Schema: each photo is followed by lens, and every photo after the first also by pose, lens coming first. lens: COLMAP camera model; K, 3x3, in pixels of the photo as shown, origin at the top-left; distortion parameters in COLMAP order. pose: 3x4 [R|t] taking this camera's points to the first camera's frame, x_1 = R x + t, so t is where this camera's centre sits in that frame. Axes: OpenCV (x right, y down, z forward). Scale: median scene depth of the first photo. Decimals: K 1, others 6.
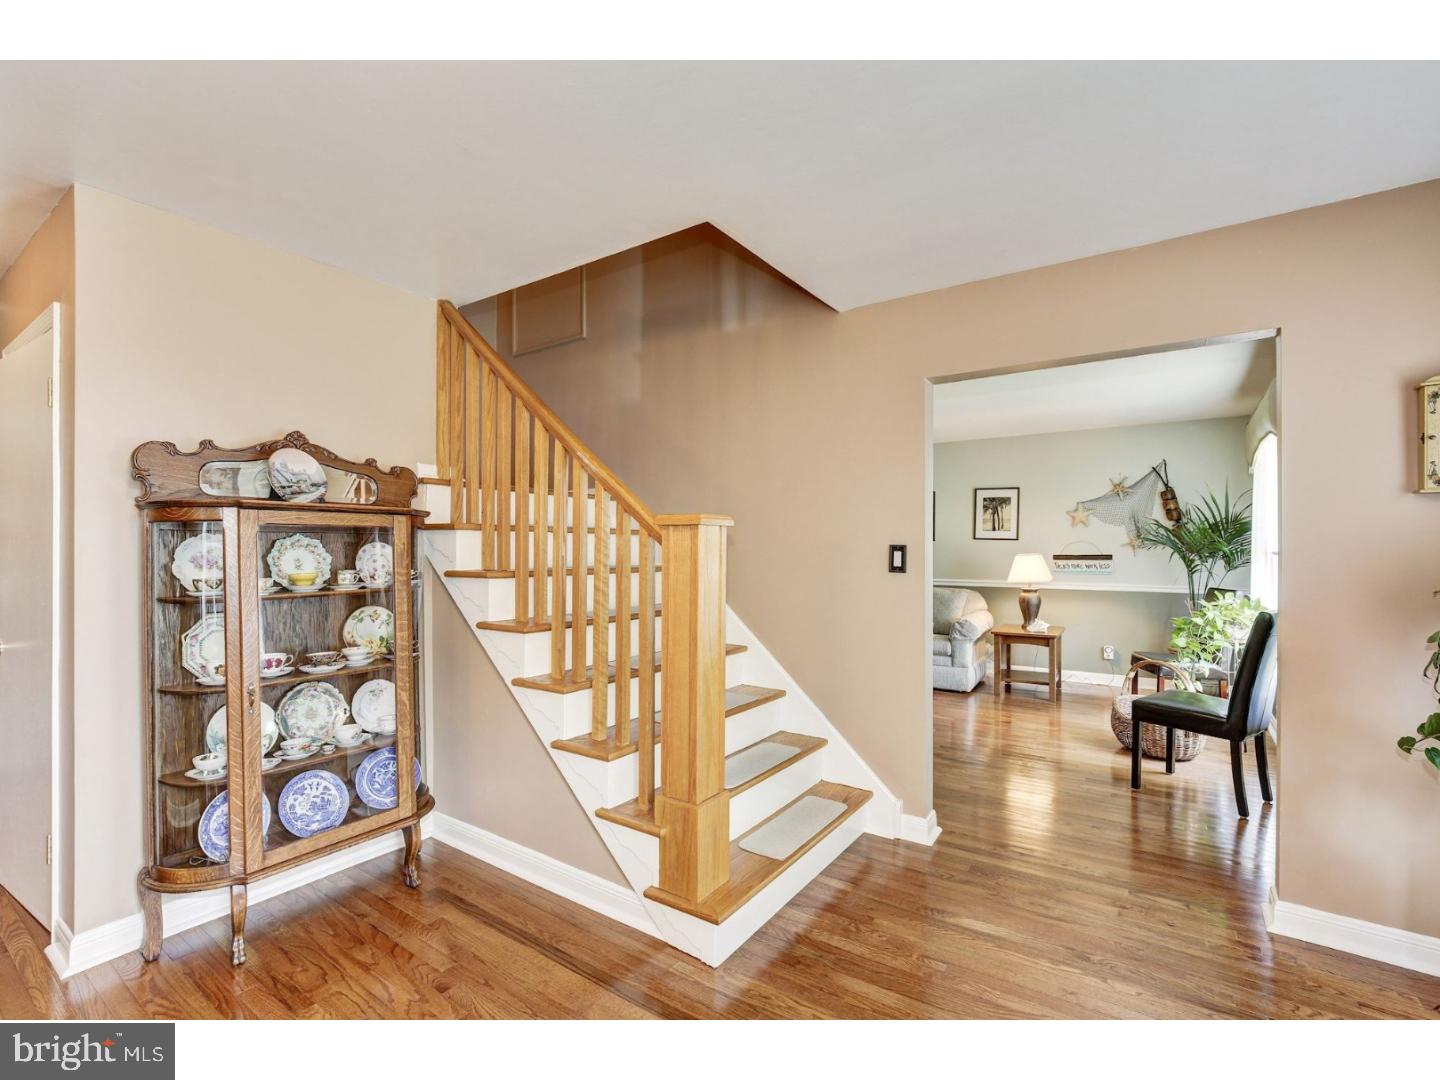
lens RADIAL K [[653.0, 0, 720.2], [0, 653.0, 541.6], [0, 0, 1]] dist [-0.033993, 0.006565]
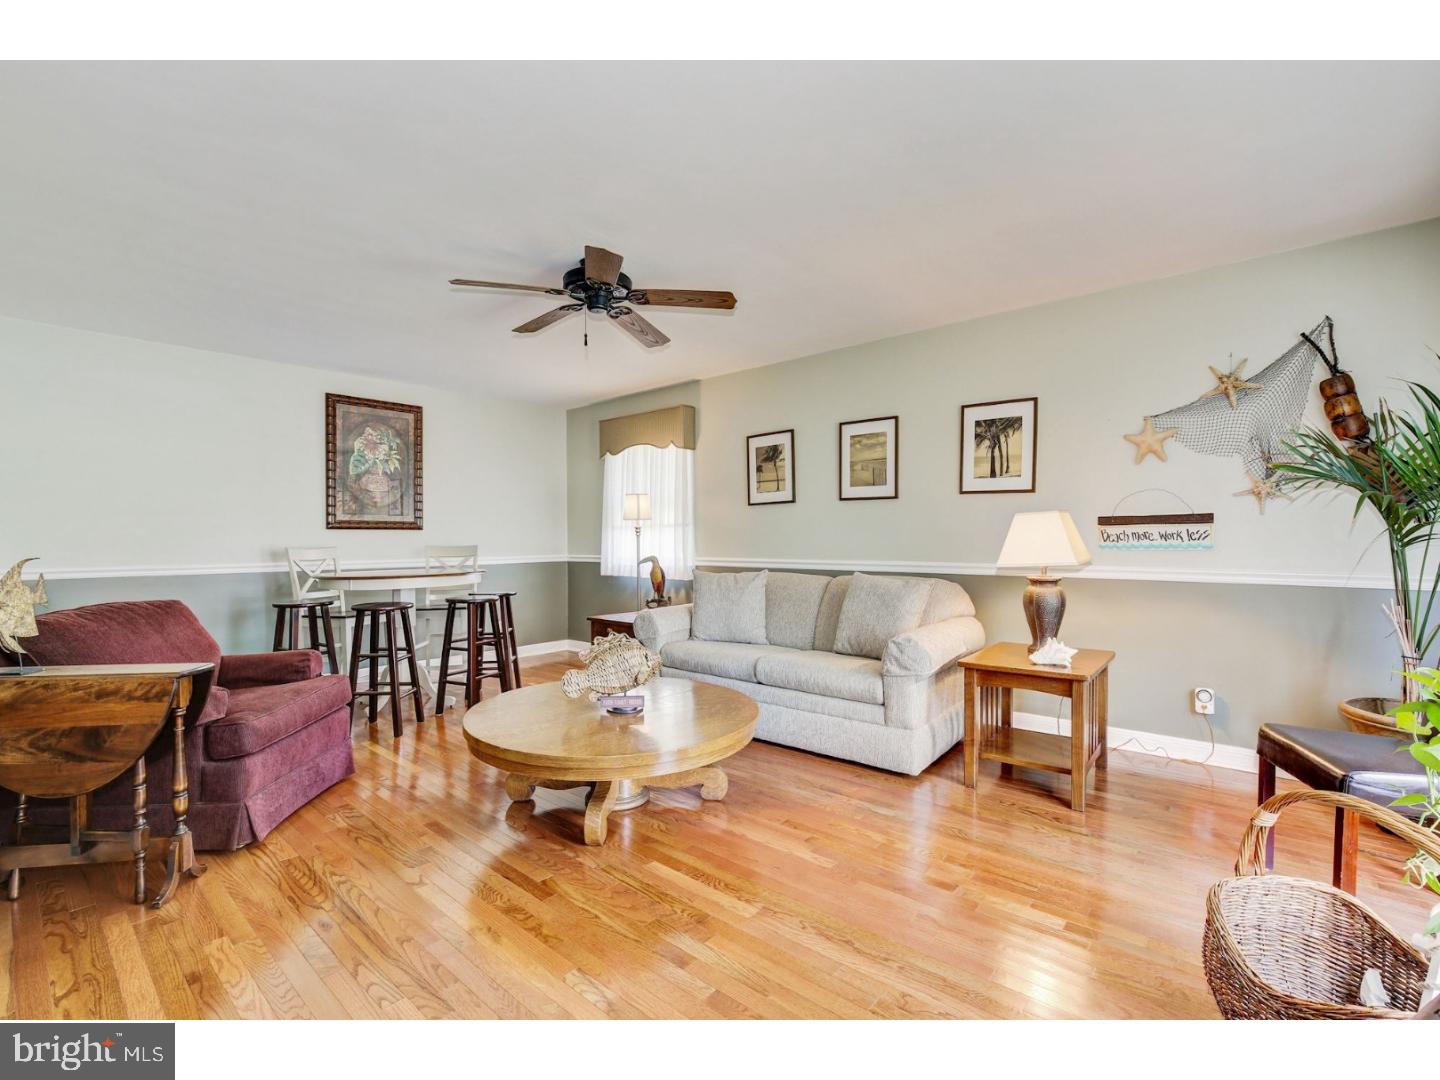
lens RADIAL K [[653.0, 0, 720.9], [0, 653.0, 546.3], [0, 0, 1]] dist [-0.033993, 0.006565]
pose [[0.994106, -0.001914, -0.108396, 0.273677], [0.004231, 0.999767, 0.021144, 0.034771], [0.108330, -0.021478, 0.993883, 0.451195]]
